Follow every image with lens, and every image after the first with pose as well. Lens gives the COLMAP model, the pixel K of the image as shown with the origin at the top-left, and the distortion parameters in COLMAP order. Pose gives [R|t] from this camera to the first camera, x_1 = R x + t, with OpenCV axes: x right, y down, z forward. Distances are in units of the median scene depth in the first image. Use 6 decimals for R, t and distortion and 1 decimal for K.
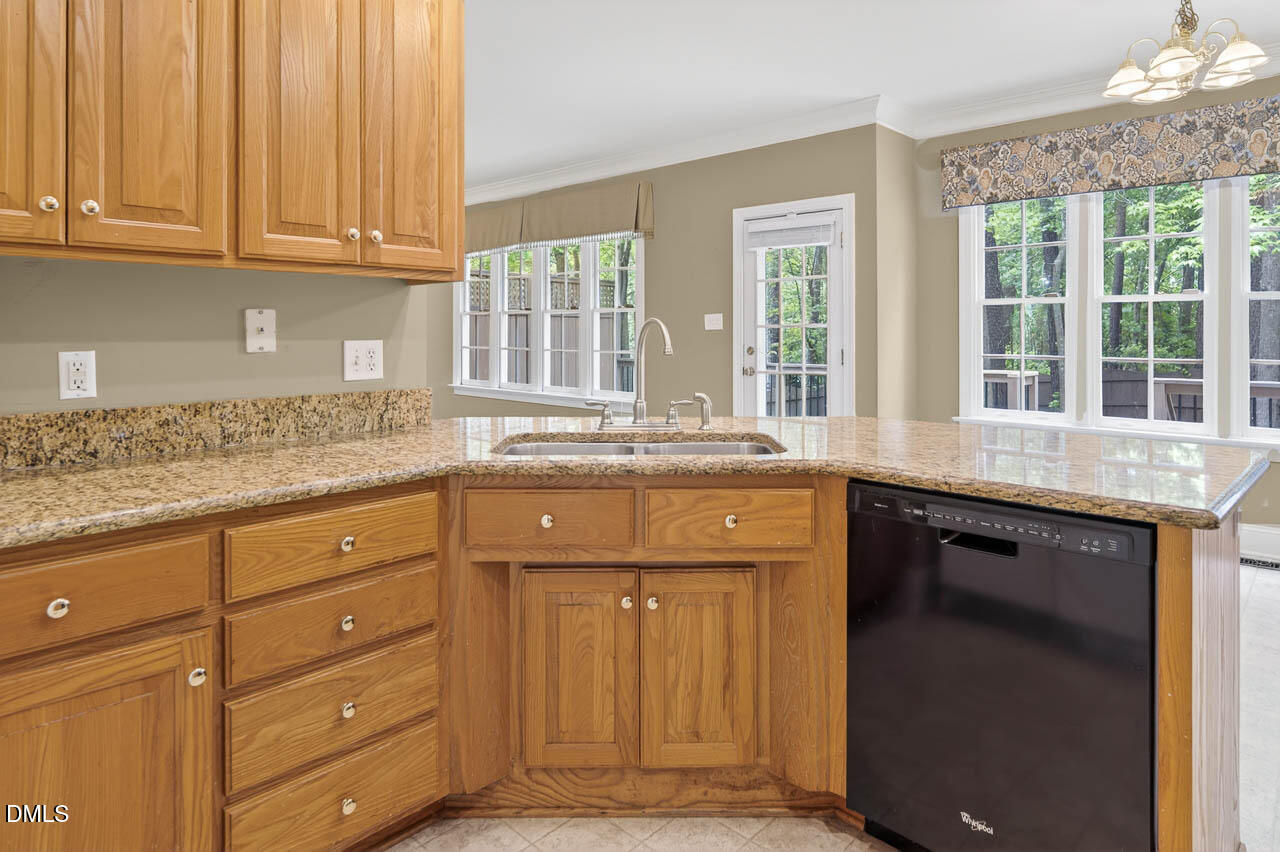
lens RADIAL K [[728.1, 0, 643.3], [0, 728.1, 332.9], [0, 0, 1]] dist [-0.005289, -0.001064]
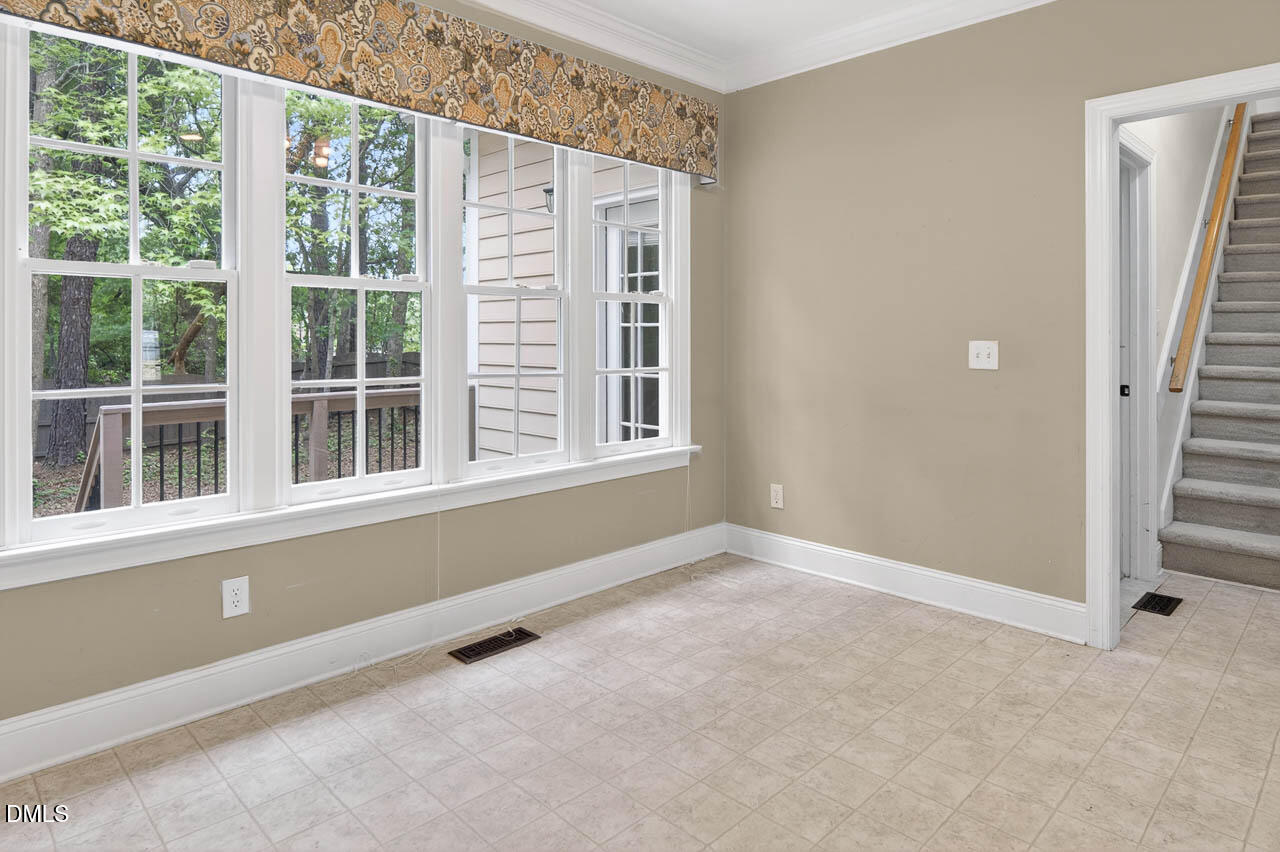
lens RADIAL K [[753.6, 0, 642.8], [0, 753.6, 337.5], [0, 0, 1]] dist [0.004017, 0.000925]
pose [[0.023402, -0.001402, 0.999725, 0.097088], [-0.000171, 0.999999, 0.001406, -0.004947], [-0.999726, -0.000203, 0.023402, 1.436433]]
